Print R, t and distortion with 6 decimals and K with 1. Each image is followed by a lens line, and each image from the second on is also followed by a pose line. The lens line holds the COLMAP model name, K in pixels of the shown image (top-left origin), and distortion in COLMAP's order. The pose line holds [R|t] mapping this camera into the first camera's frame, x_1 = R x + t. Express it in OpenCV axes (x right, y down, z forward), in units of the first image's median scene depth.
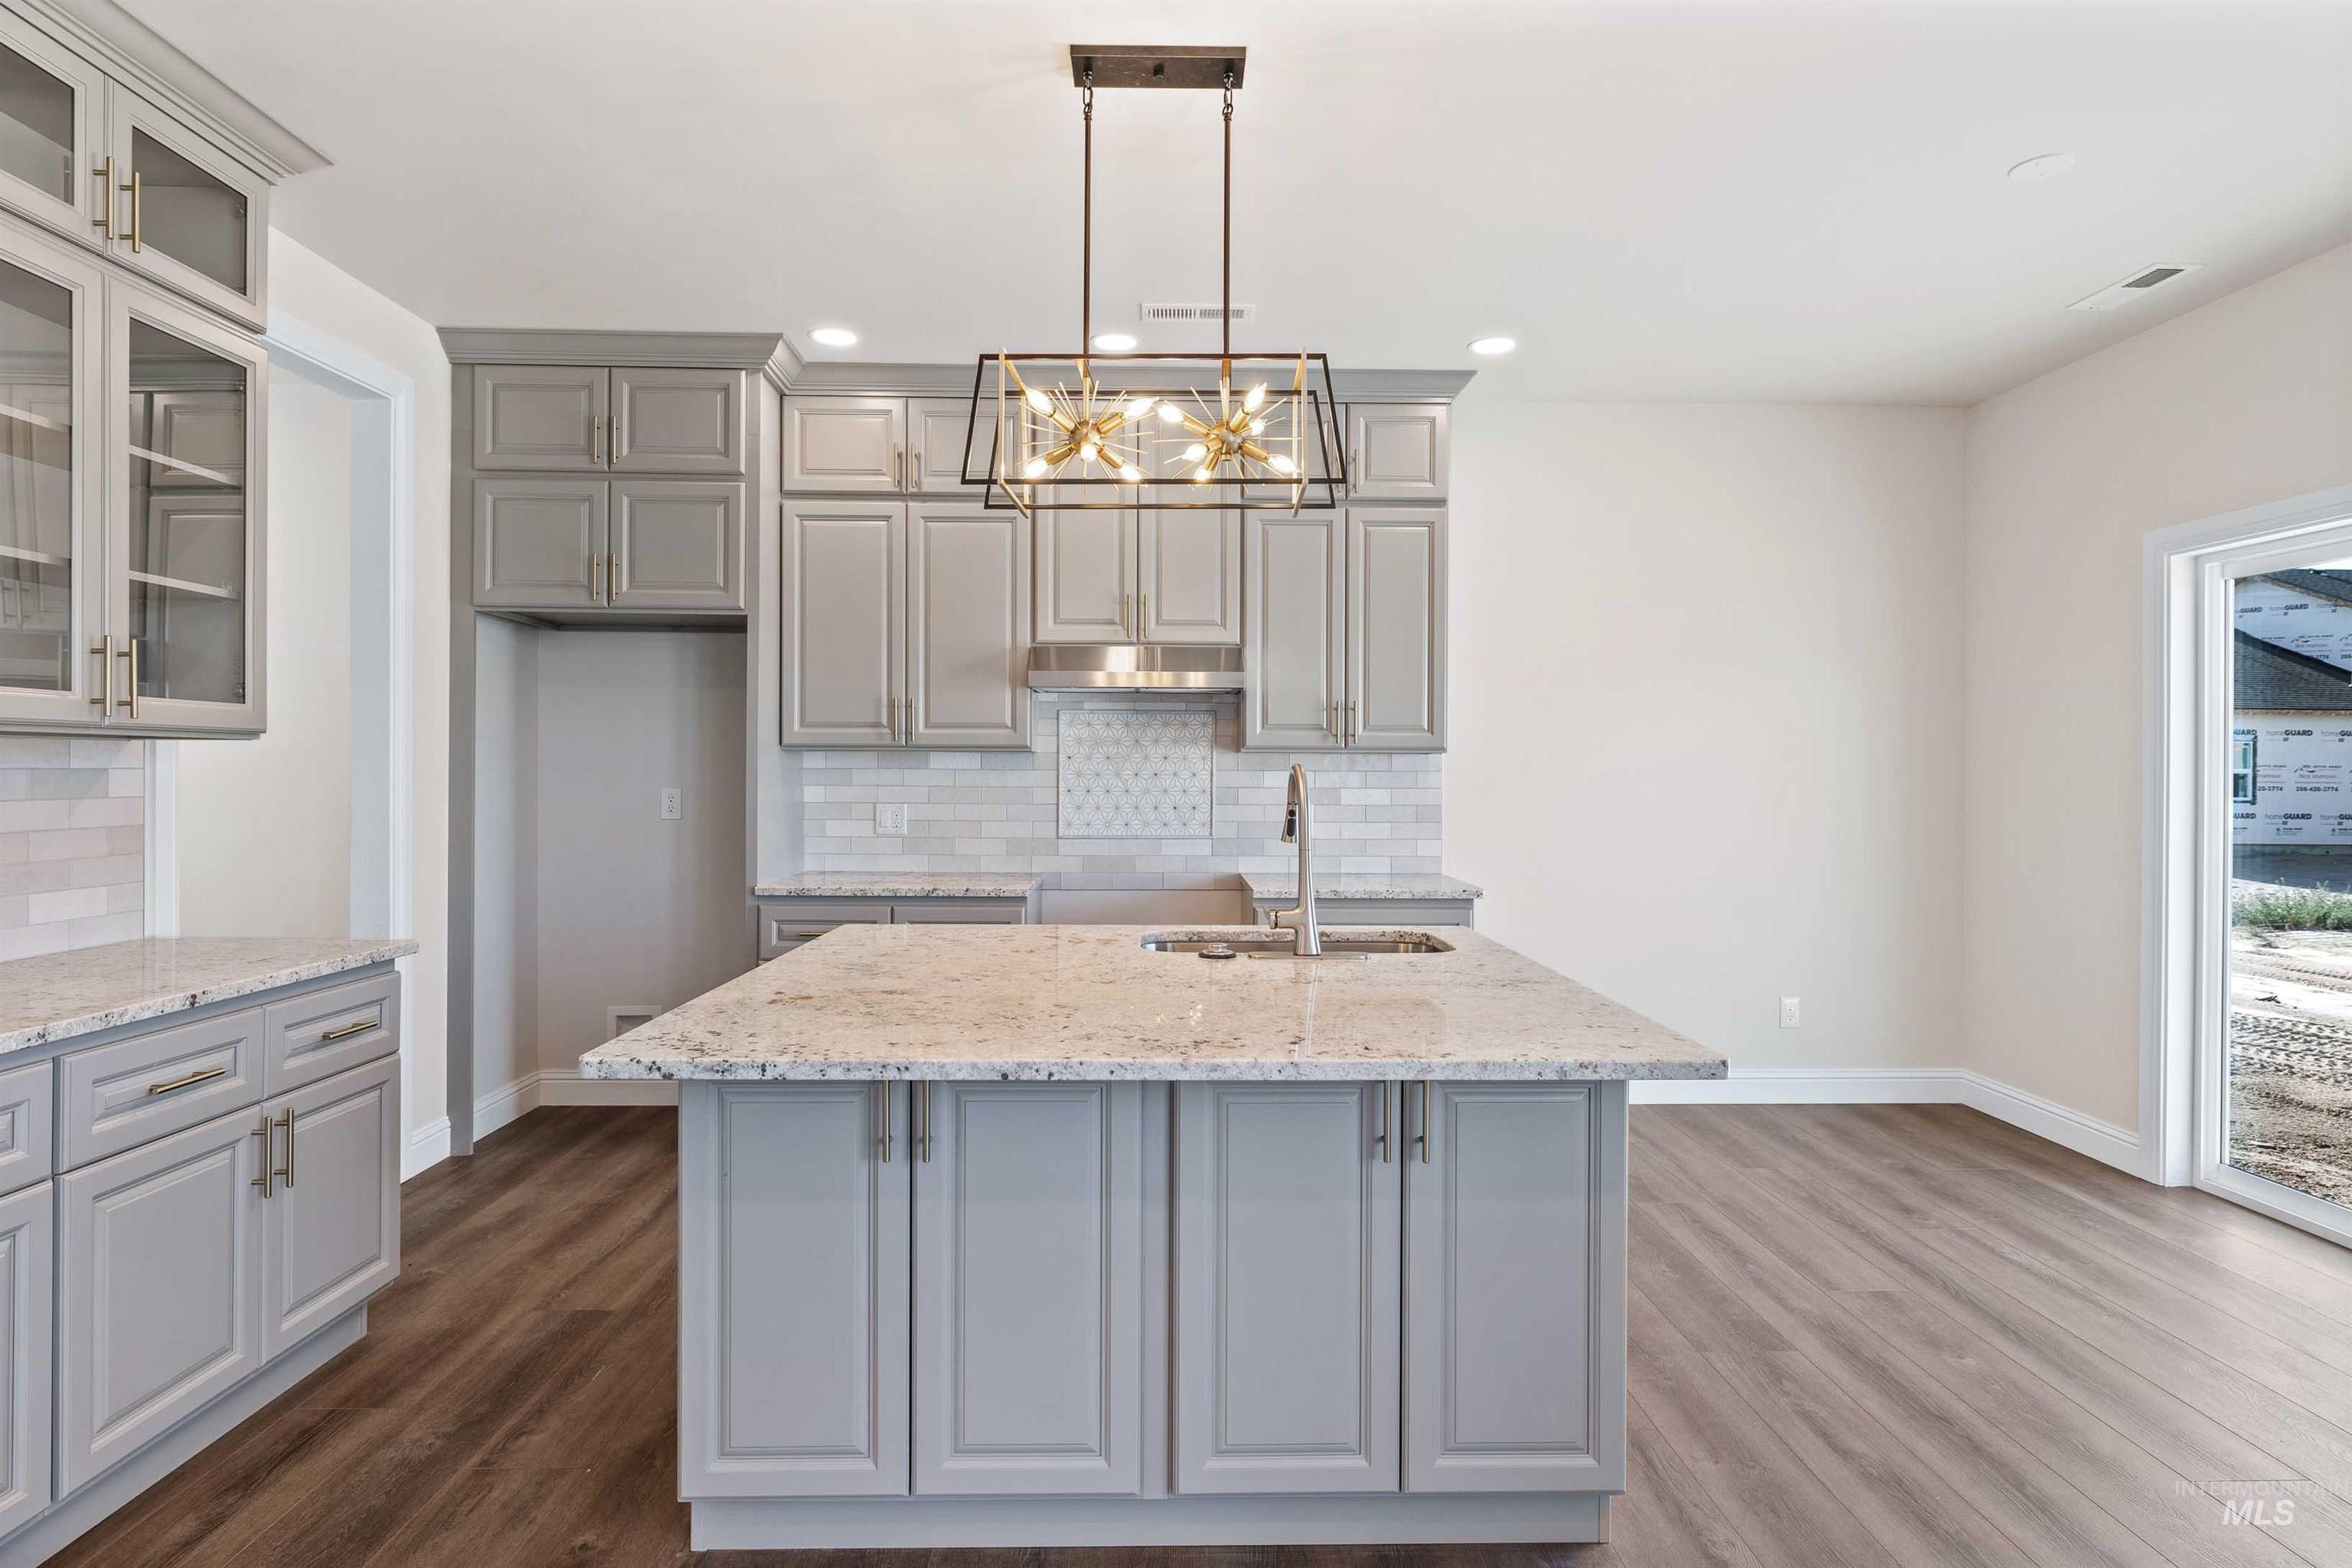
lens RADIAL K [[1262.7, 0, 1176.0], [0, 1262.7, 784.0], [0, 0, 1]] dist [-0.002125, 0.001184]
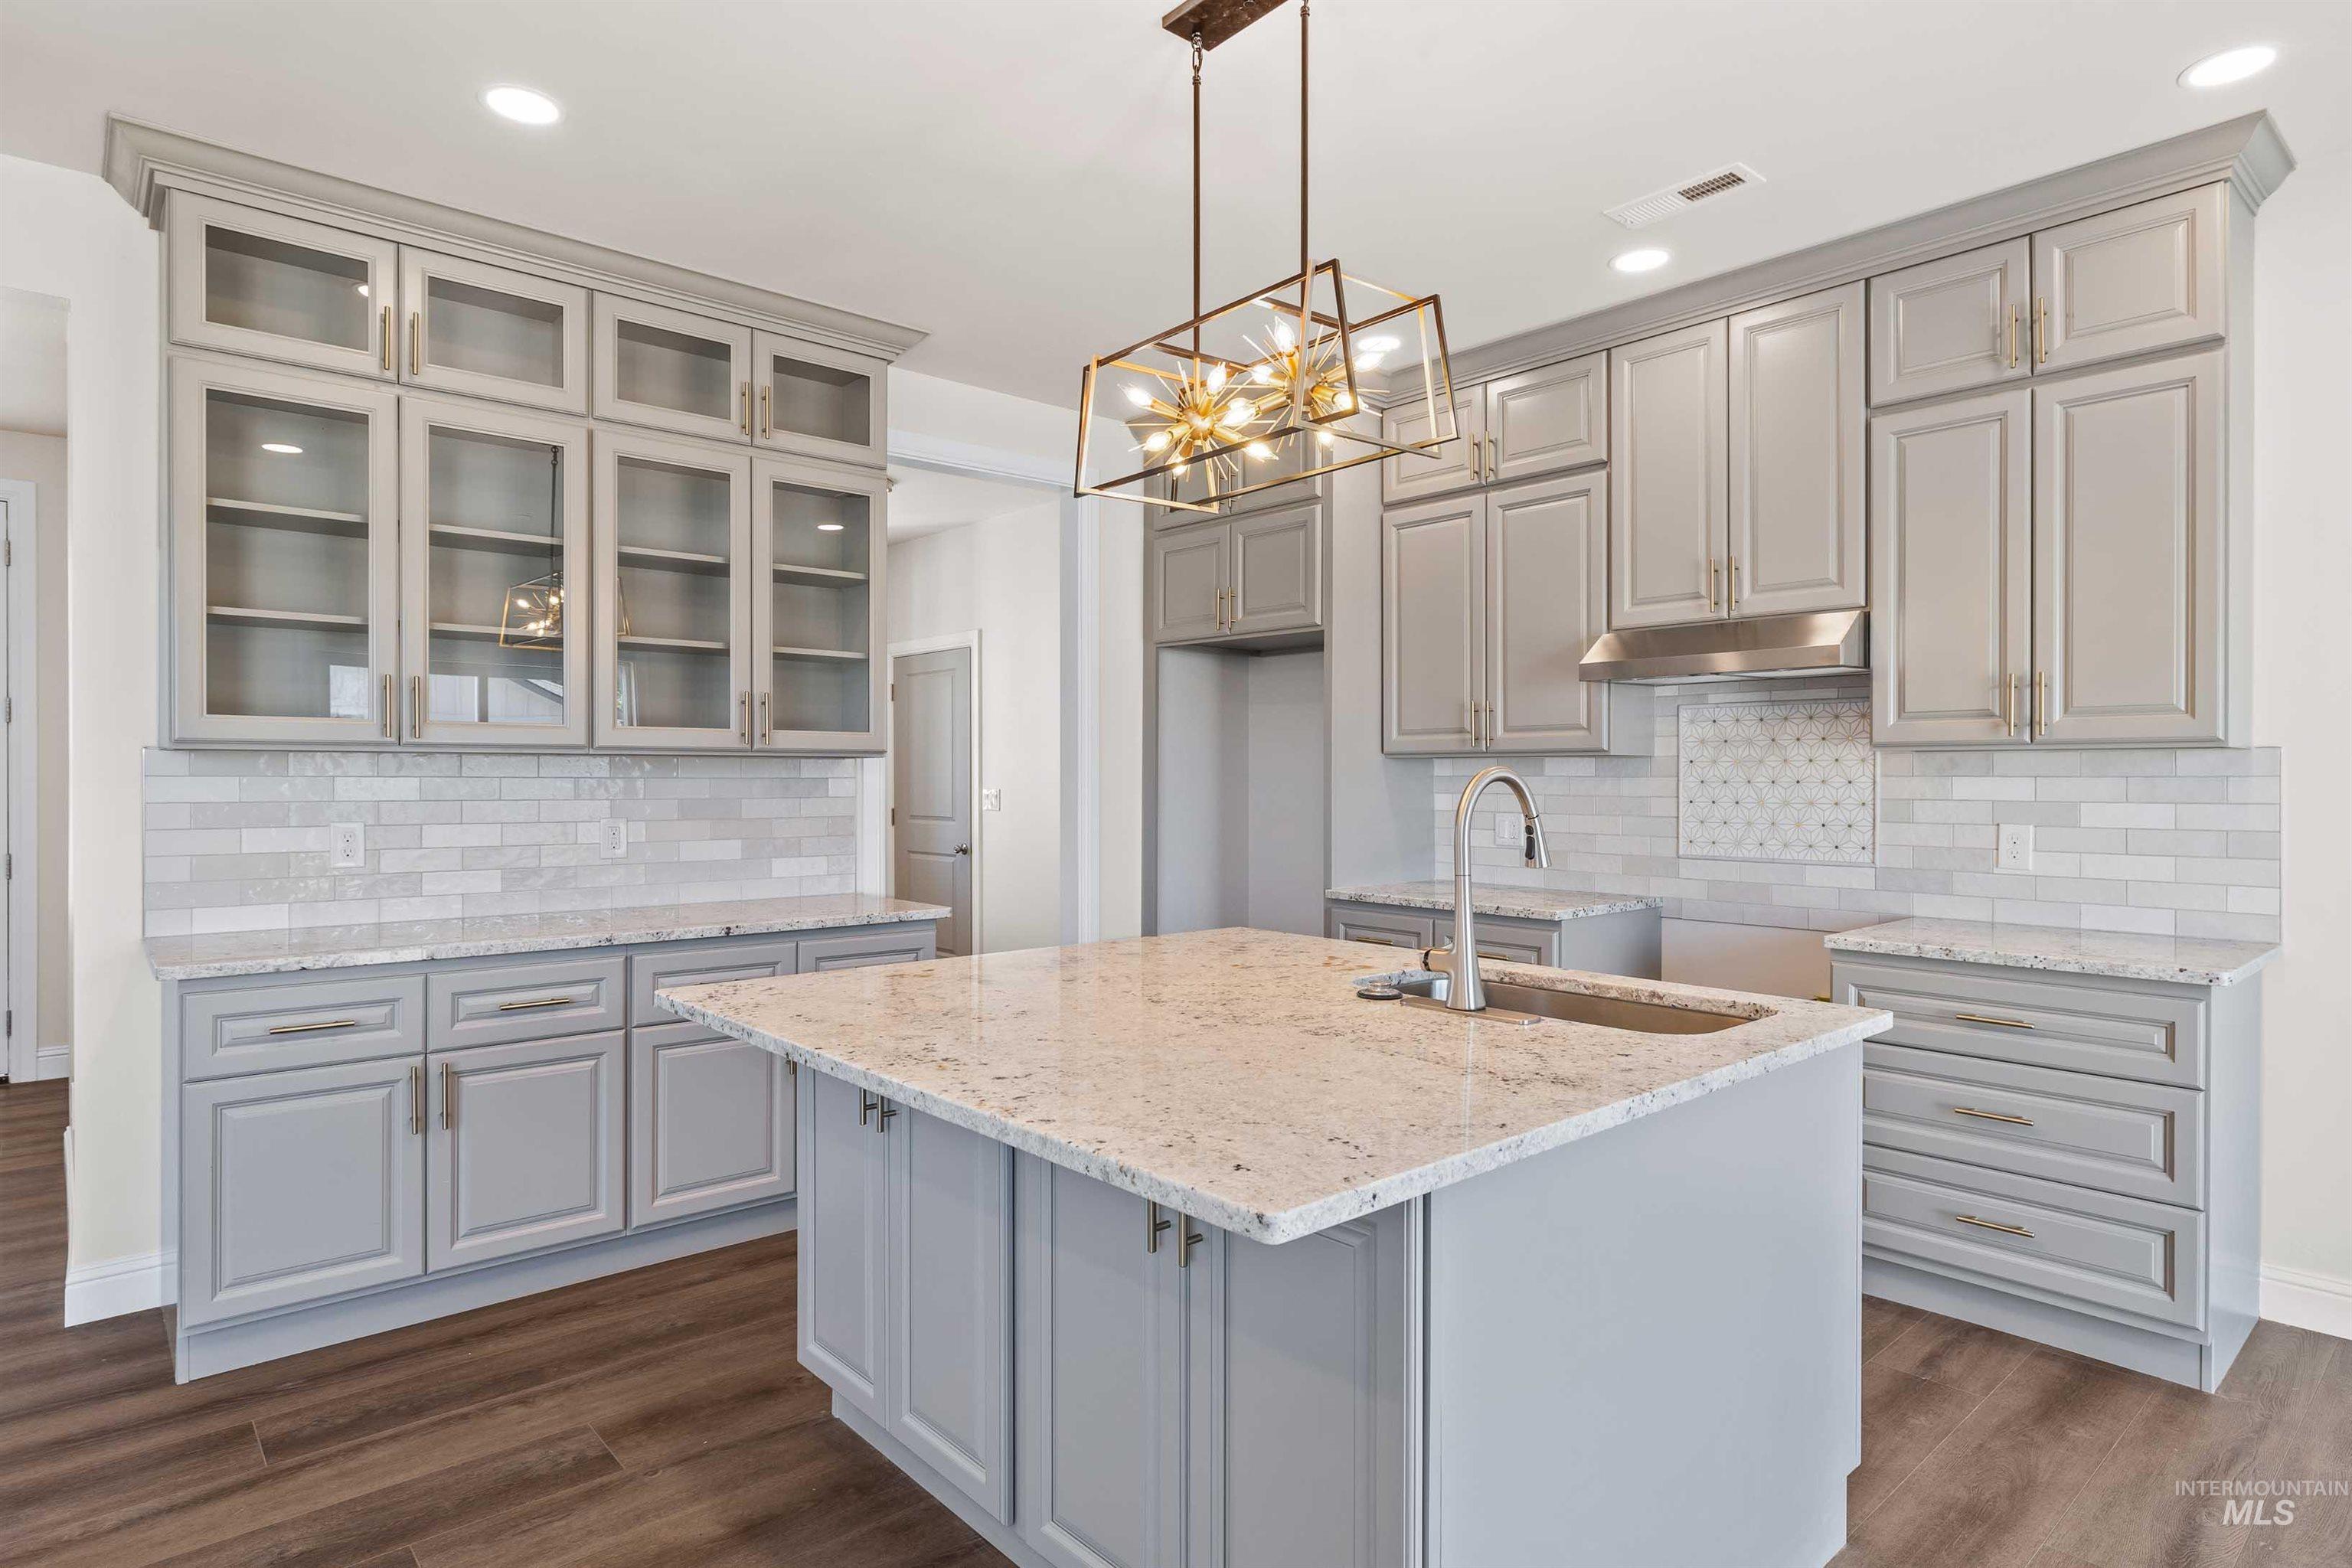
lens RADIAL K [[1260.1, 0, 1174.1], [0, 1260.1, 790.1], [0, 0, 1]] dist [-0.002862, -0.000051]
pose [[0.646318, 0.003620, -0.763060, 0.355668], [-0.006062, 0.999982, -0.000390, 0.000216], [0.763044, 0.004878, 0.646328, 0.214533]]
